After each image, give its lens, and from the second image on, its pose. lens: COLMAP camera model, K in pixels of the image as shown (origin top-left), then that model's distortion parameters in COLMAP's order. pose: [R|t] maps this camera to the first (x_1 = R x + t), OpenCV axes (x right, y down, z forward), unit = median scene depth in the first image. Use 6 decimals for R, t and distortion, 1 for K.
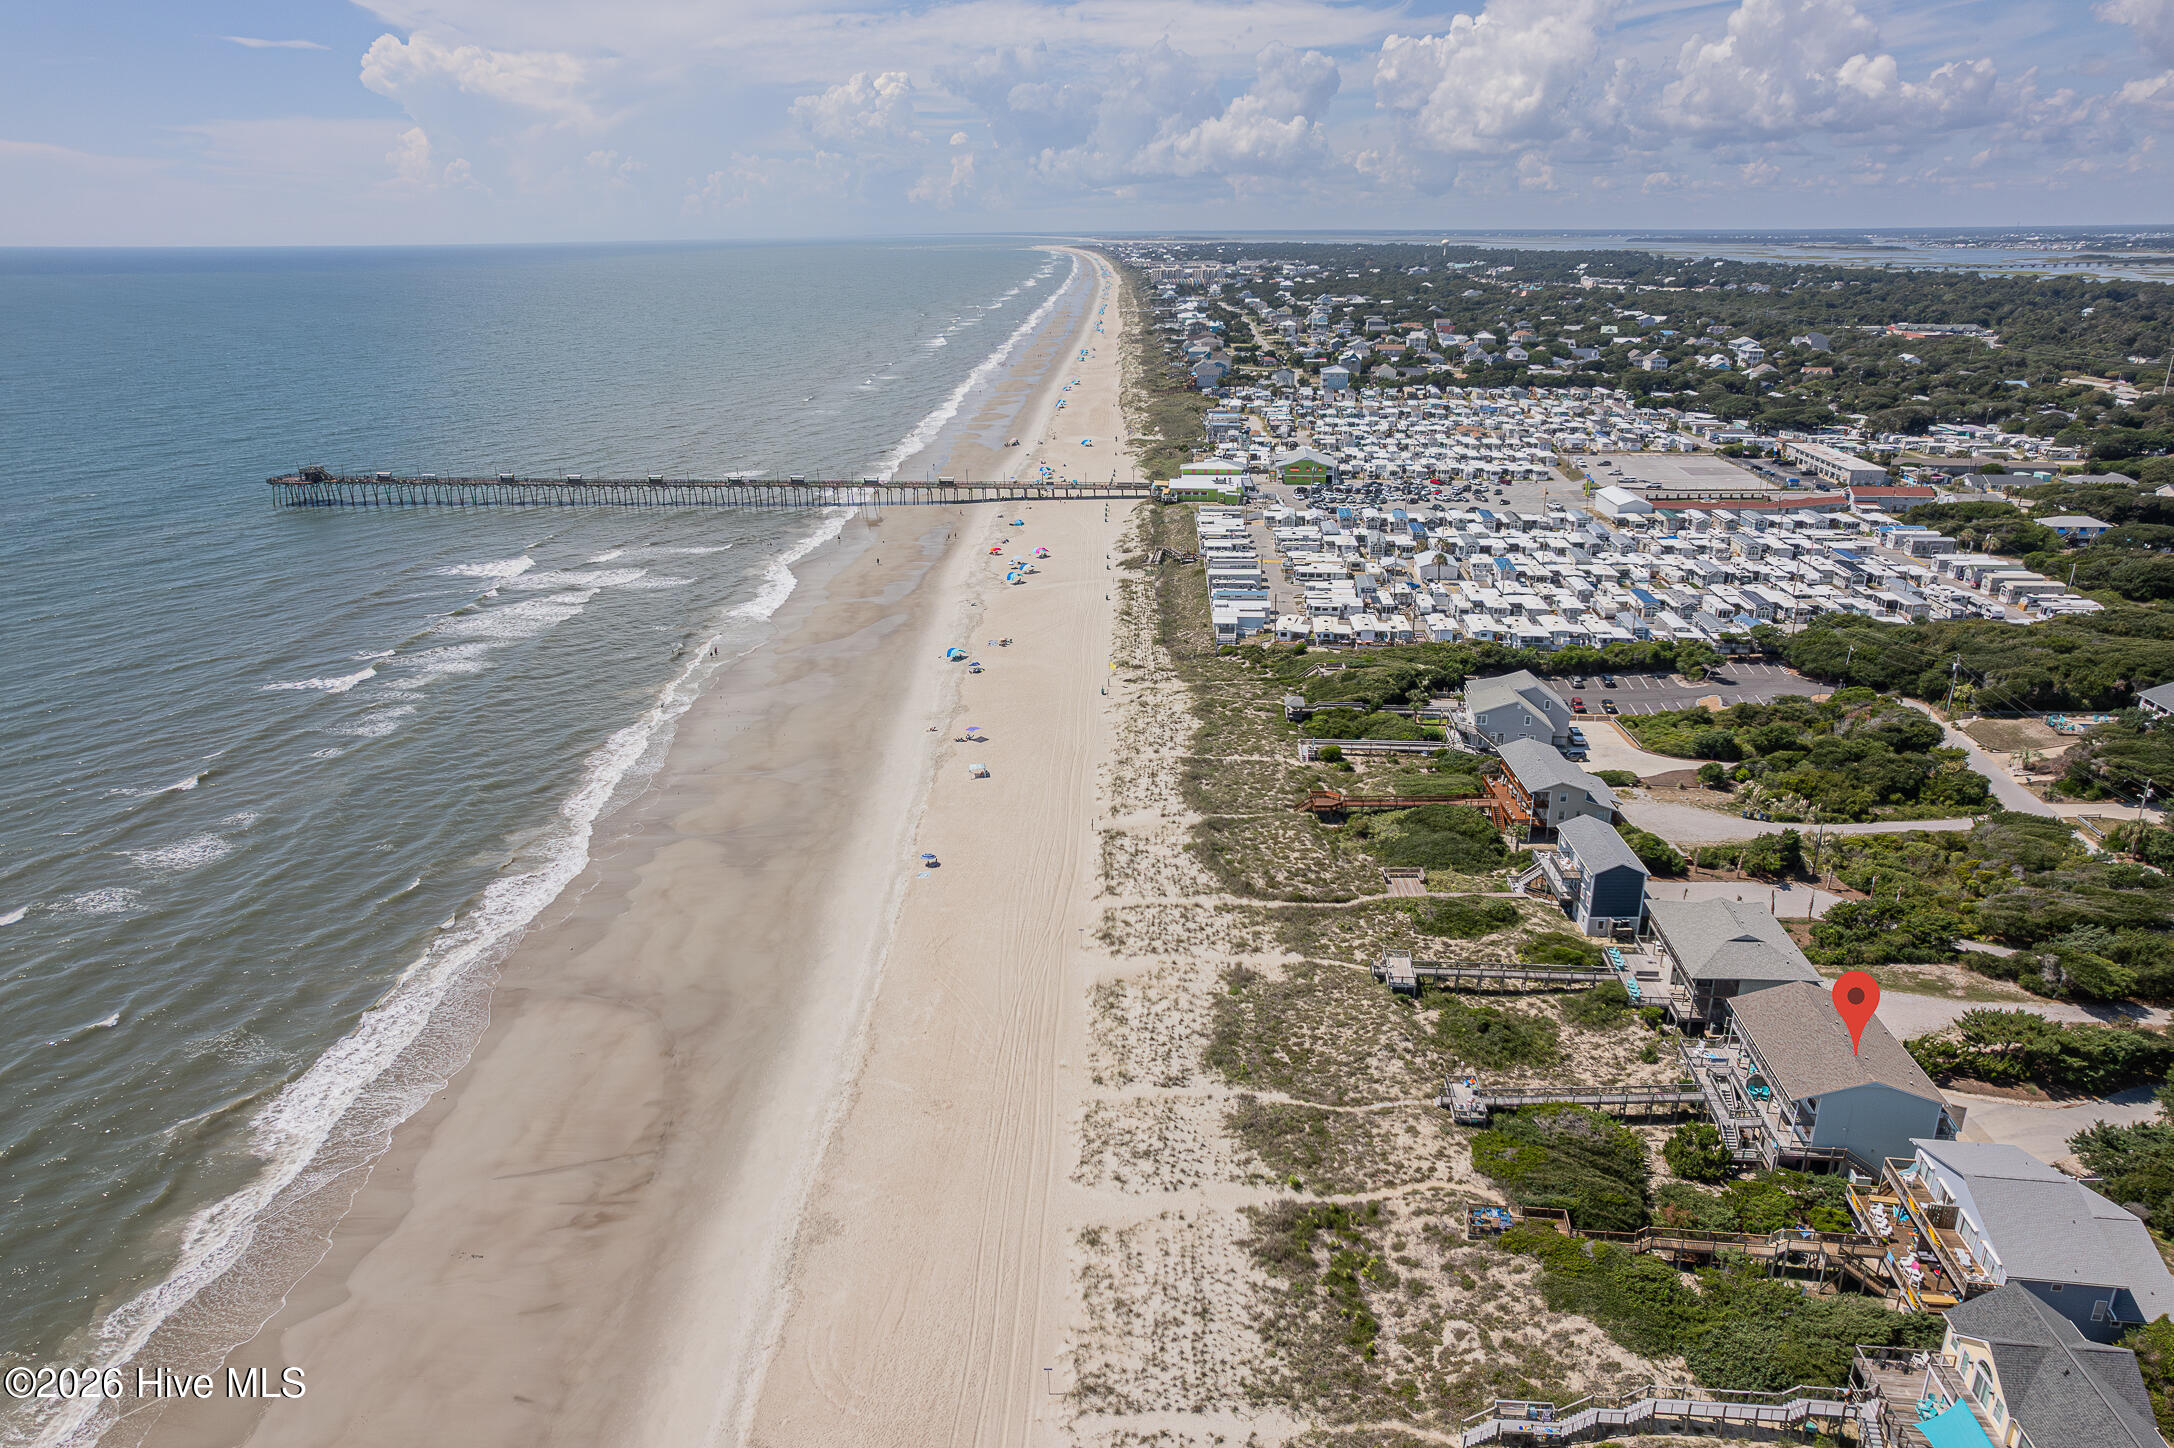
lens RADIAL K [[1384.1, 0, 1088.4], [0, 1384.1, 763.4], [0, 0, 1]] dist [-0.067437, 0.075400]
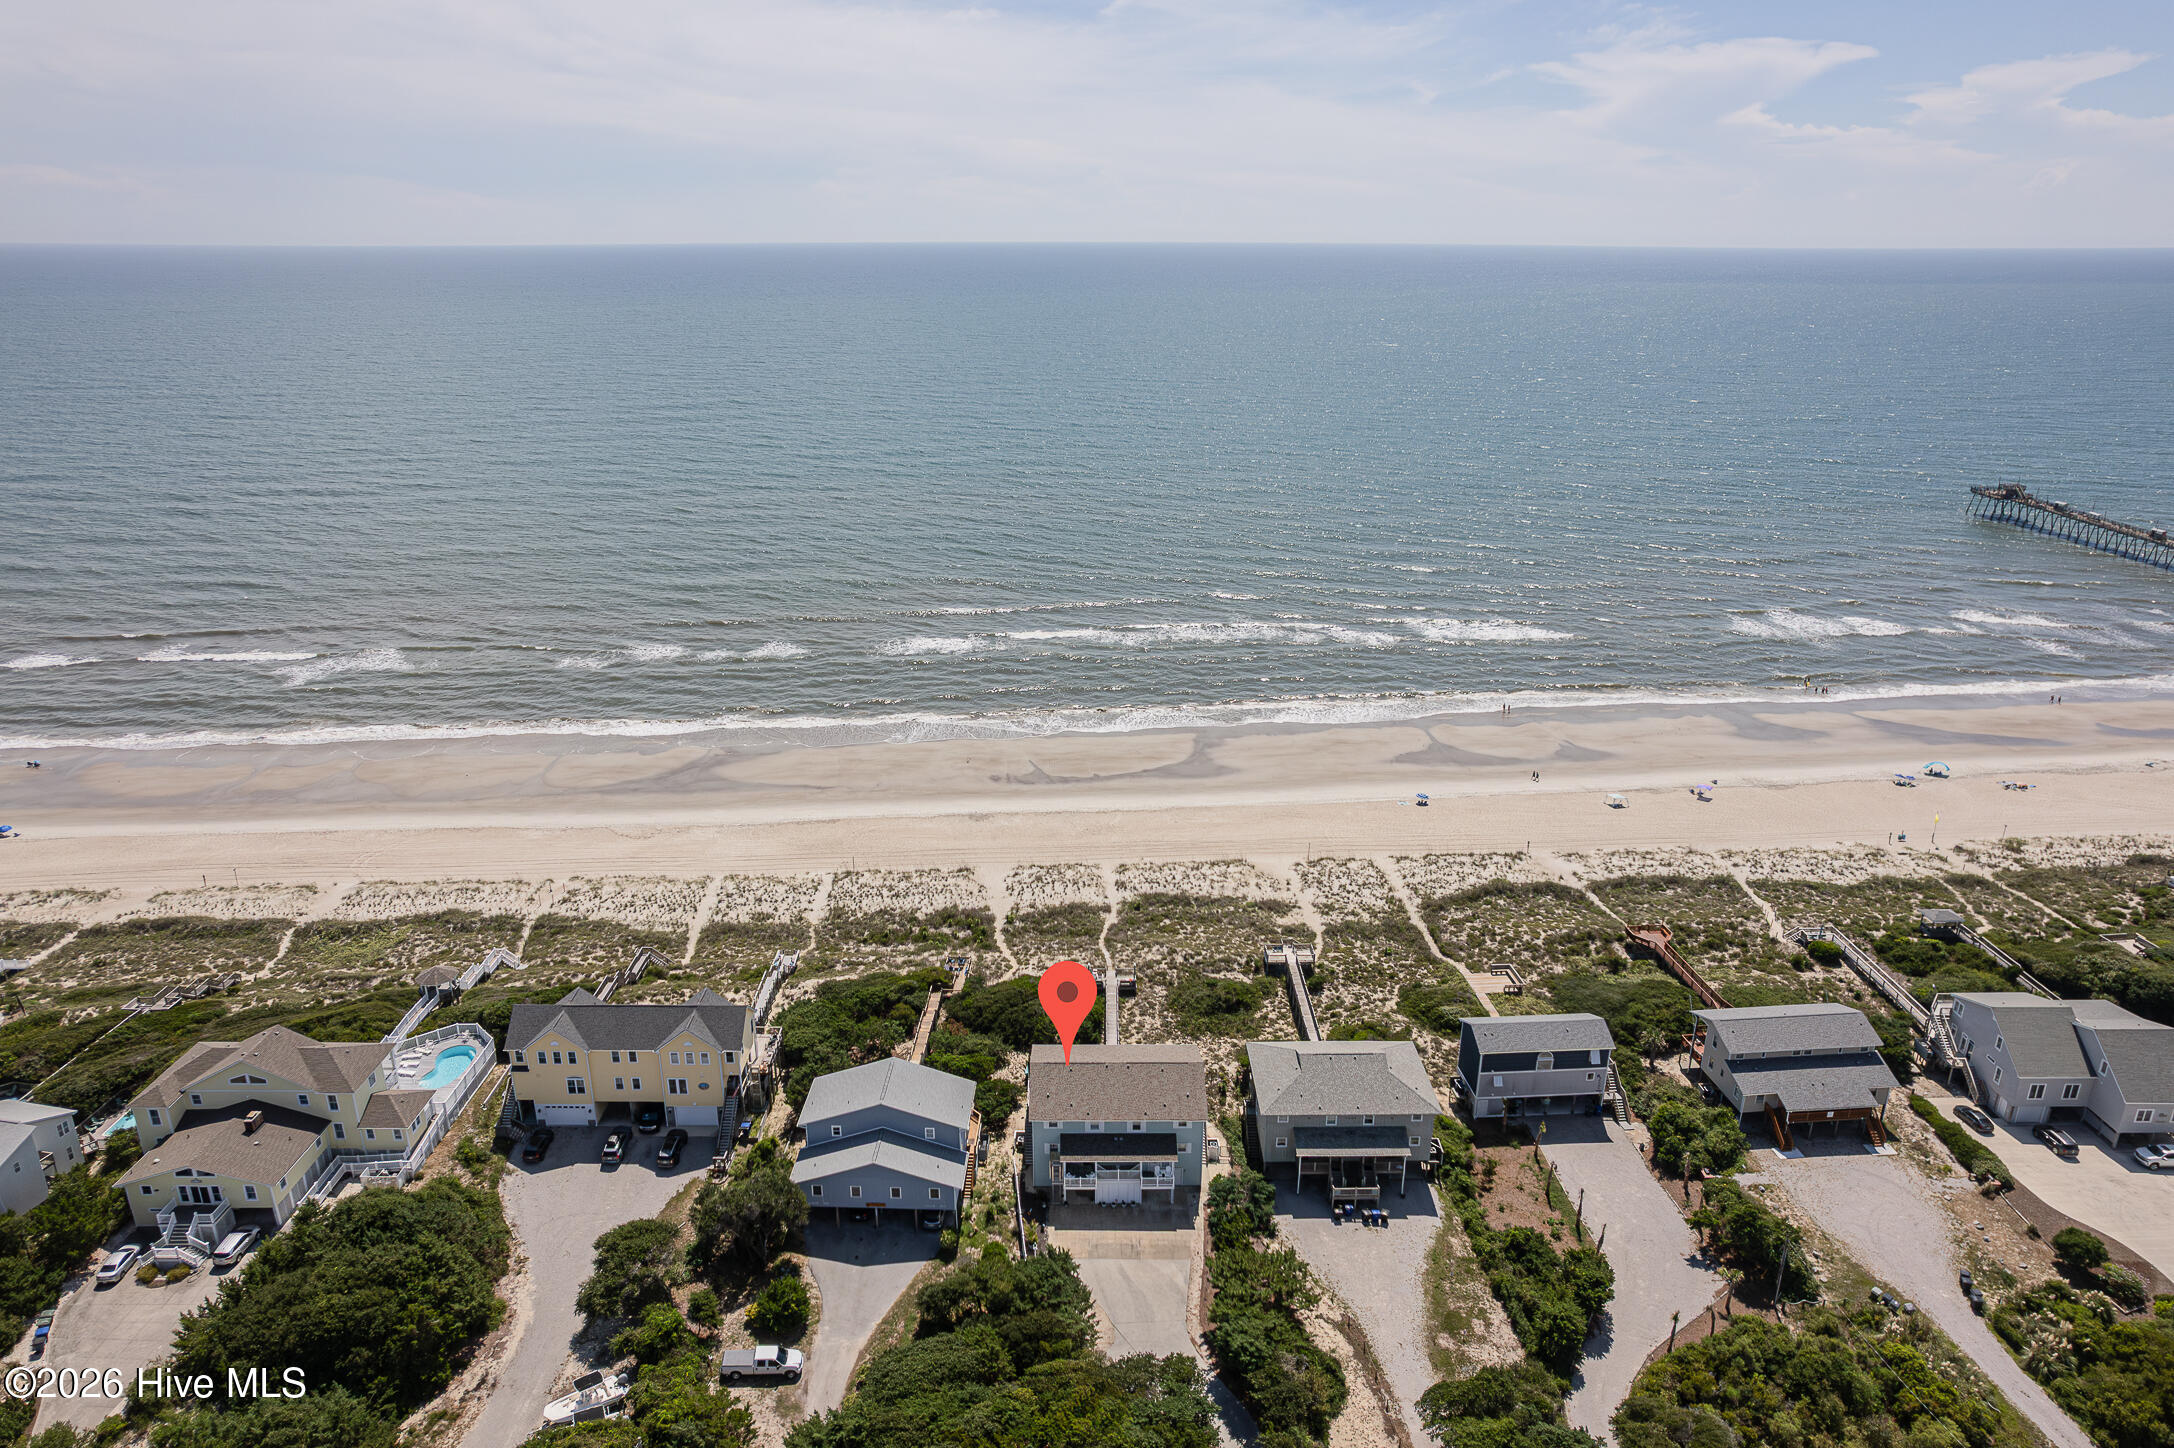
lens RADIAL K [[1384.1, 0, 1088.4], [0, 1384.1, 763.4], [0, 0, 1]] dist [-0.067437, 0.075400]
pose [[0.099549, 0.362634, -0.926599, 1.466528], [-0.362279, 0.880519, 0.305679, -0.337494], [0.926738, 0.305258, 0.219030, 0.665413]]
